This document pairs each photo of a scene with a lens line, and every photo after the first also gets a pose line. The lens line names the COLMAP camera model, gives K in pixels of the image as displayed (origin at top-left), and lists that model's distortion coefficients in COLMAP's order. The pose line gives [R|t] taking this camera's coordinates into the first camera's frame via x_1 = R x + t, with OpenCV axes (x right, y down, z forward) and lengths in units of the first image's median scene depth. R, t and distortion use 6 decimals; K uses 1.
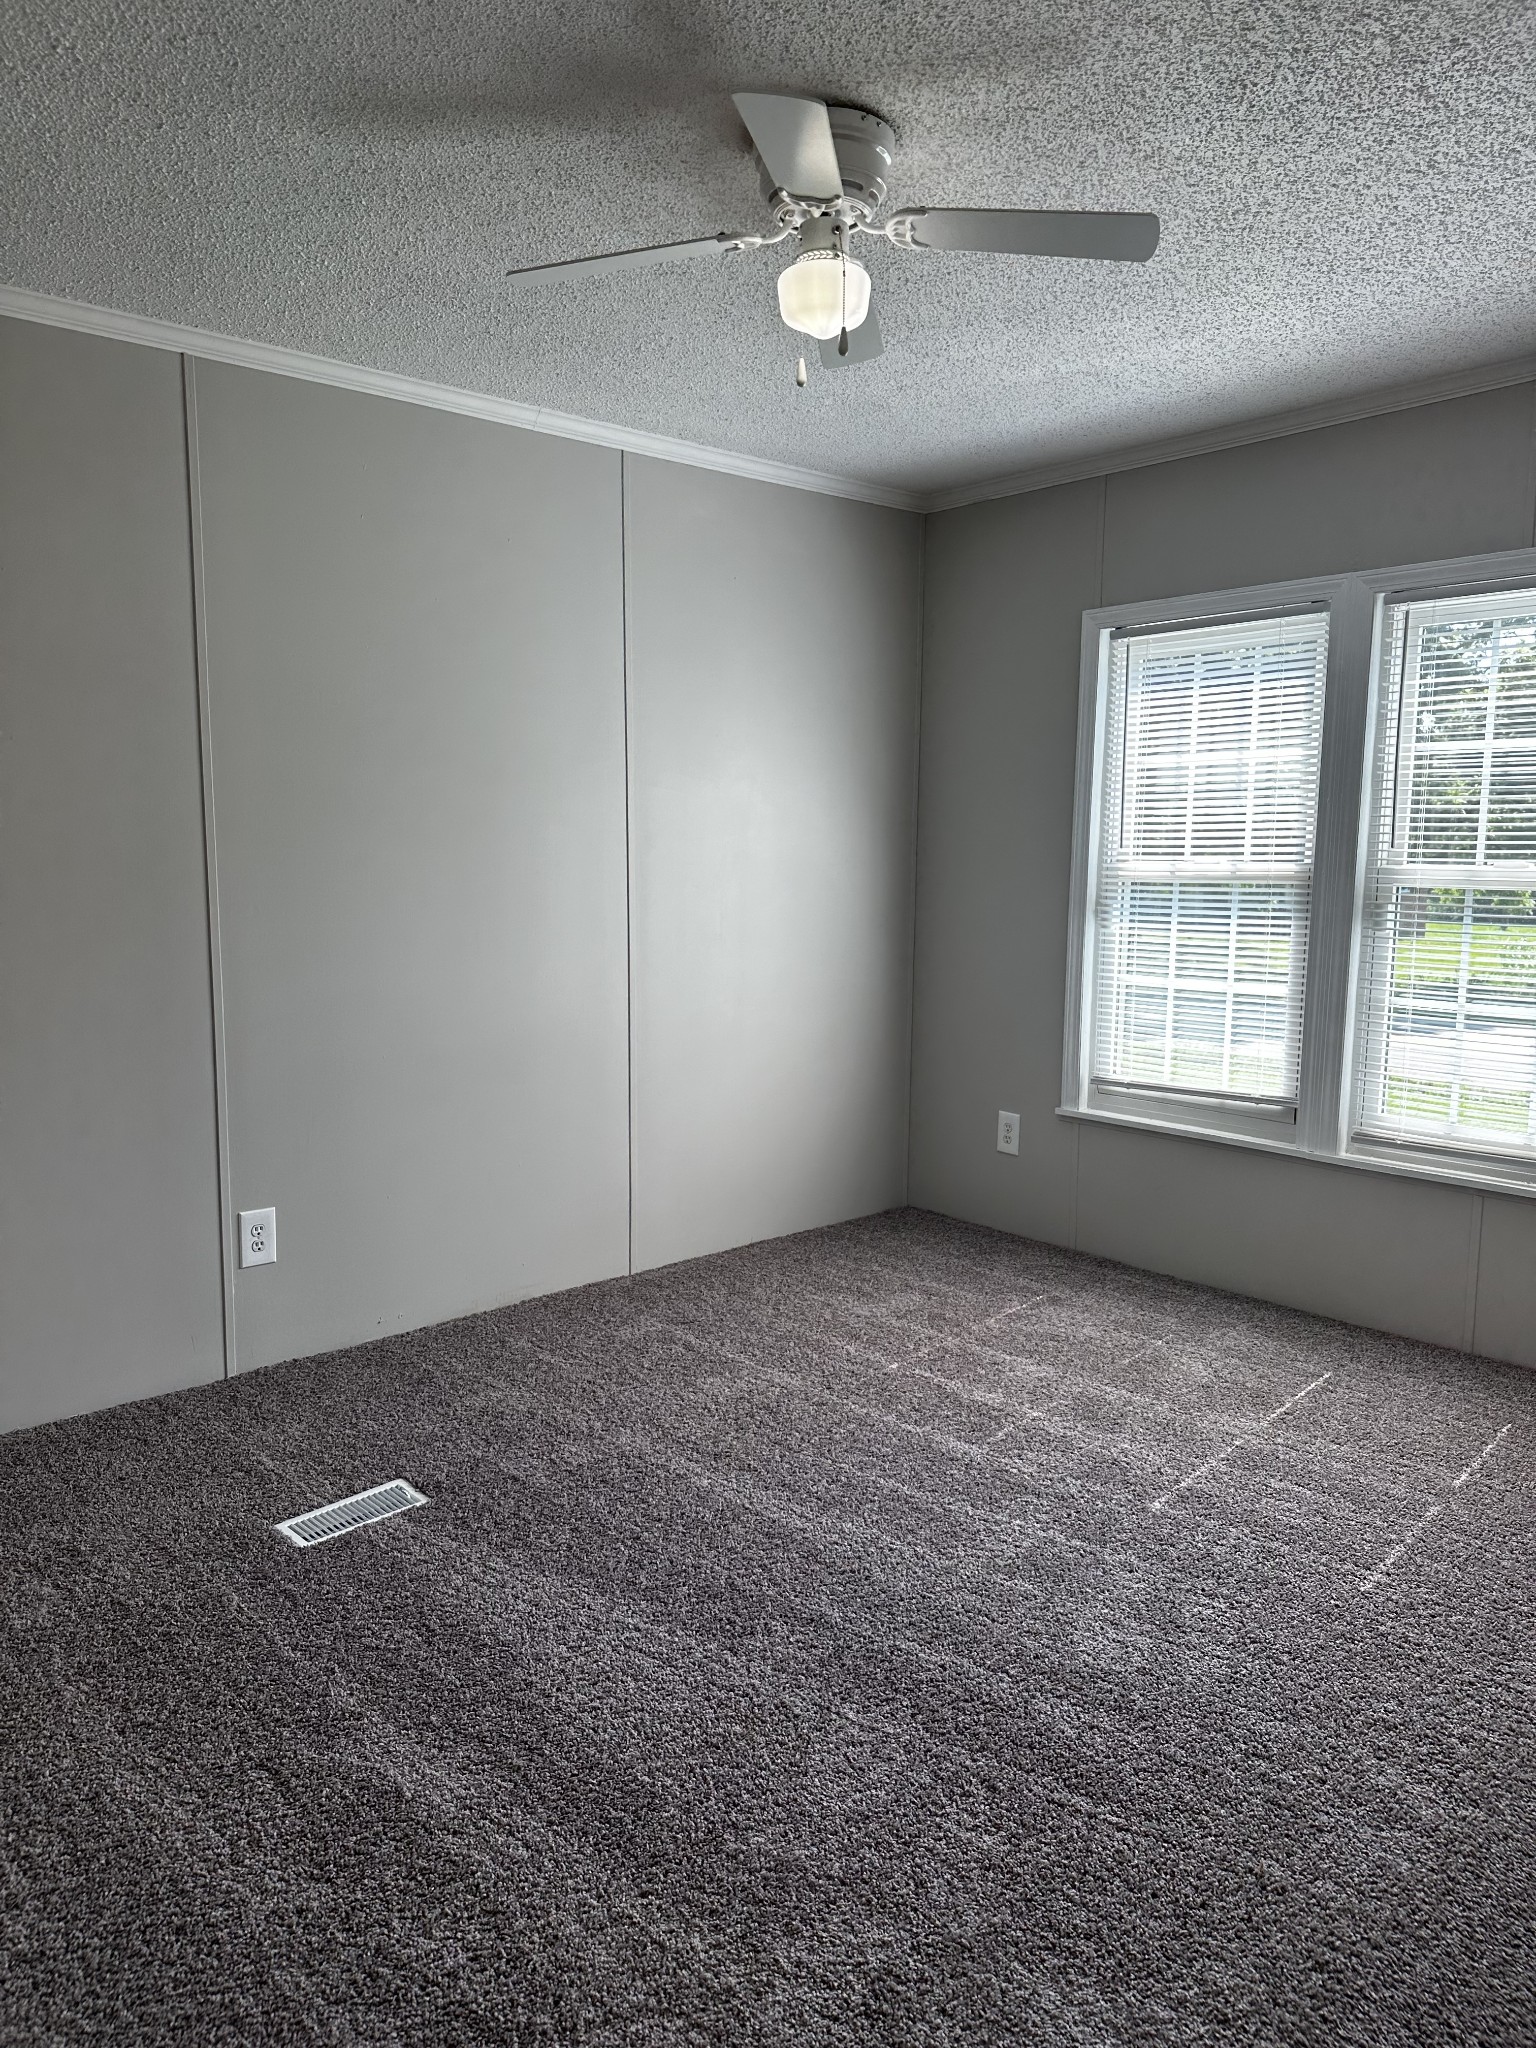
lens RADIAL K [[1435.7, 0, 768.0], [0, 1435.7, 1024.0], [0, 0, 1]] dist [0.143216, -0.000332]
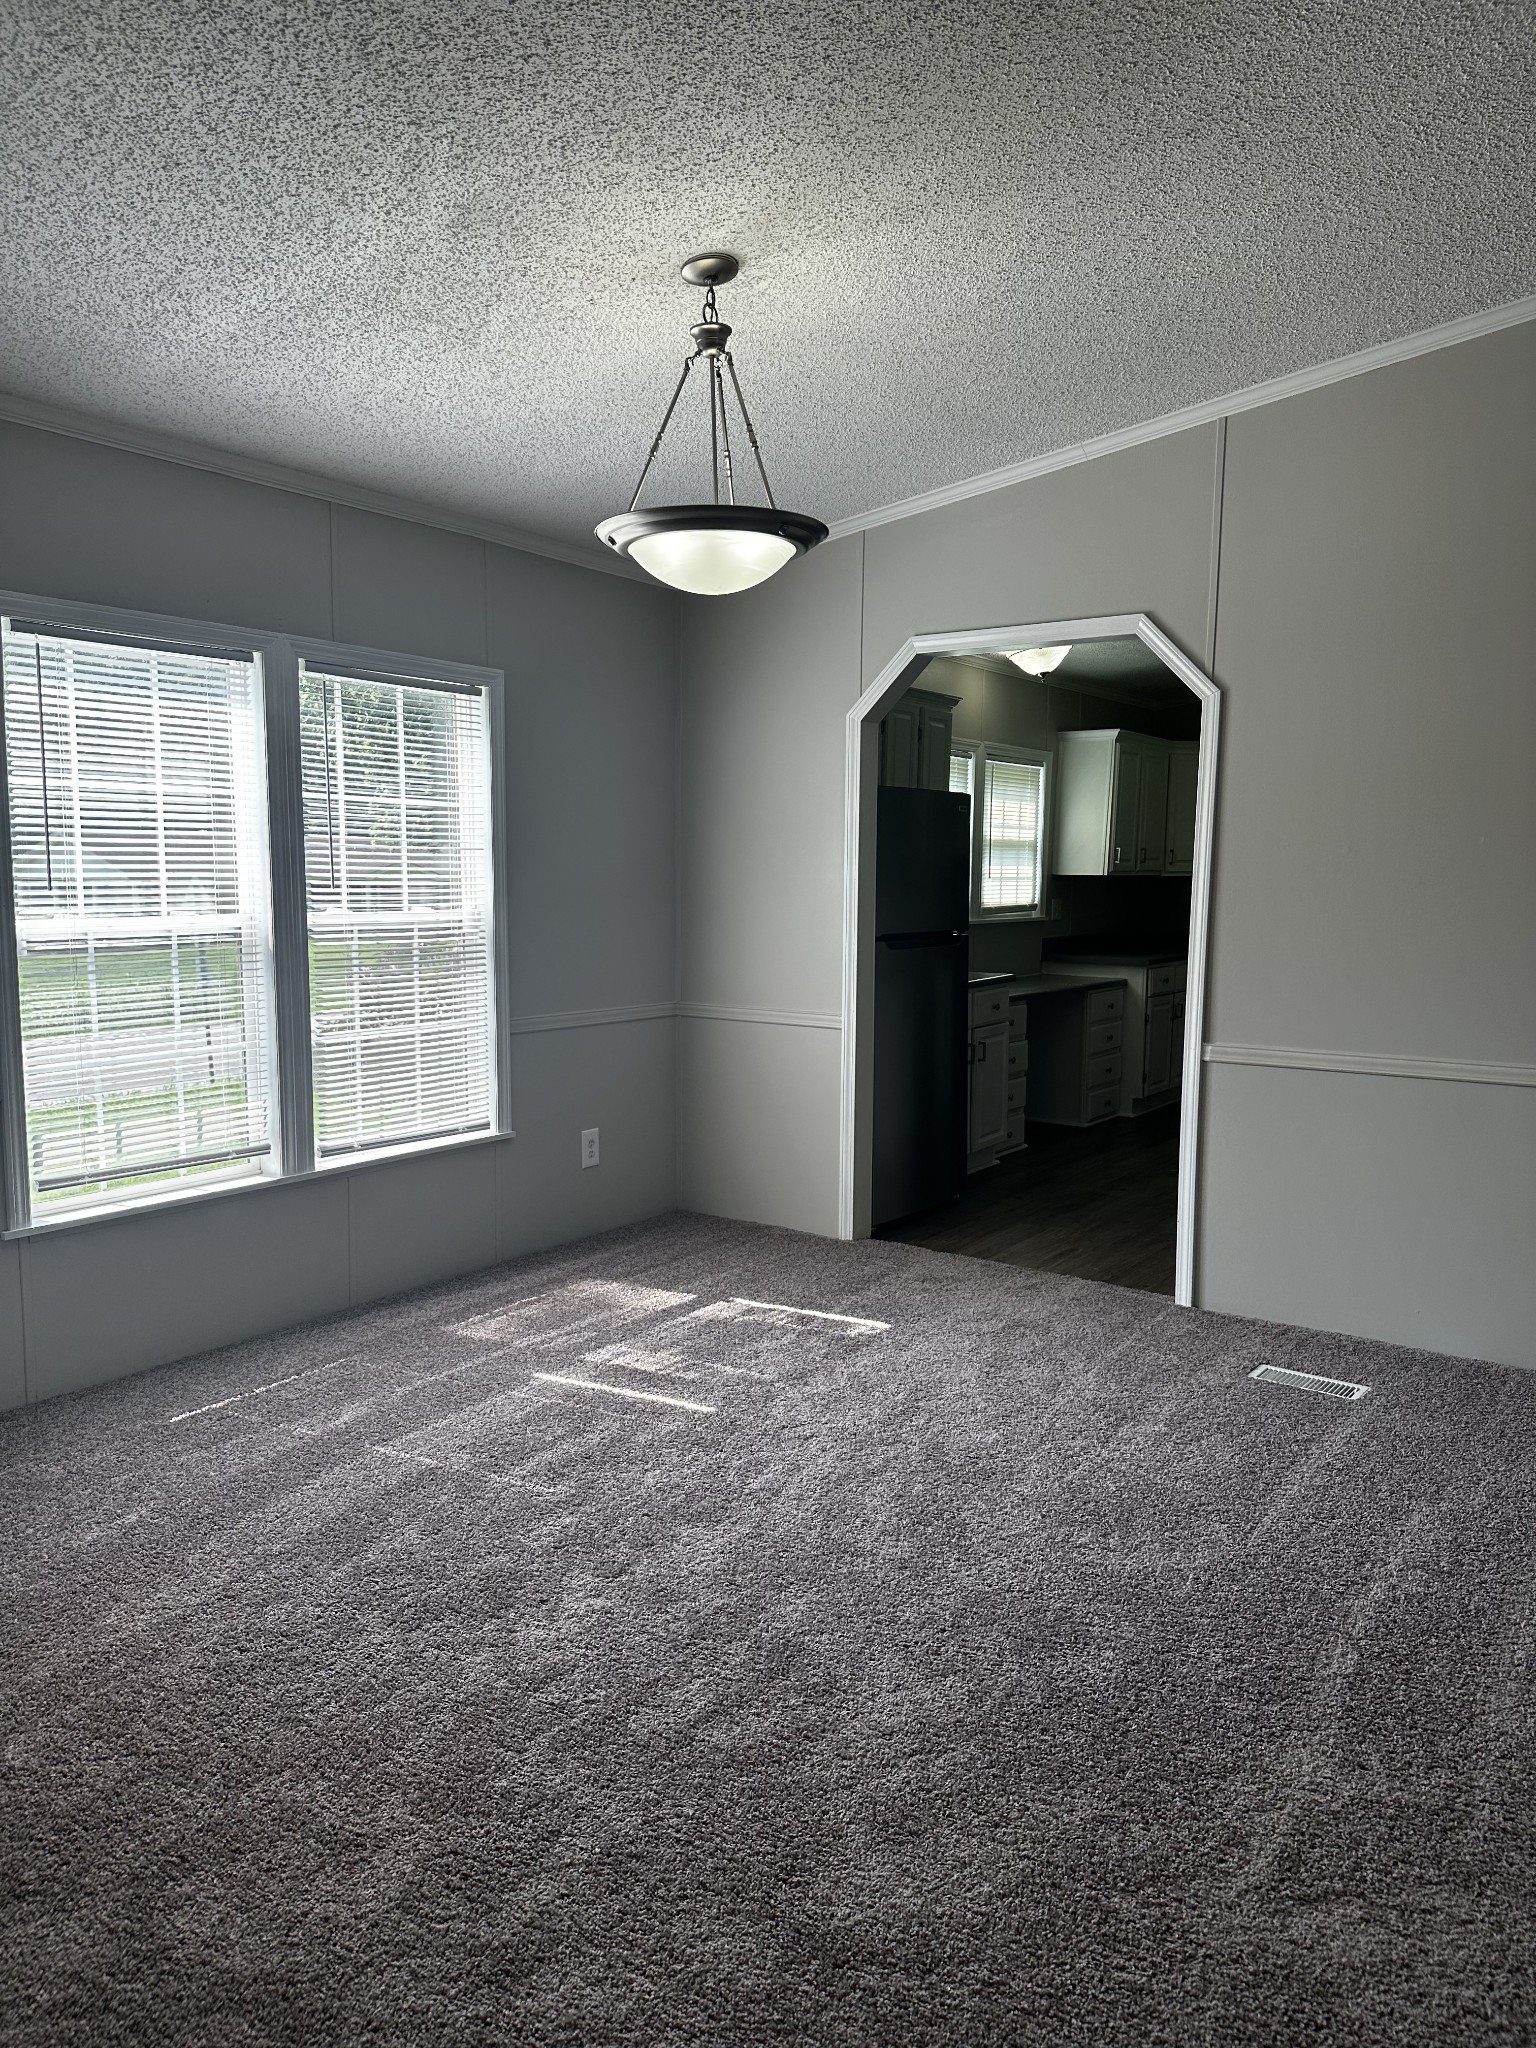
lens RADIAL K [[1435.7, 0, 768.0], [0, 1435.7, 1024.0], [0, 0, 1]] dist [0.143216, -0.000332]
pose [[-0.191416, -0.111718, 0.975130, -0.652056], [0.100898, 0.985998, 0.132769, -0.117676], [-0.976309, 0.123803, -0.177463, 0.766305]]
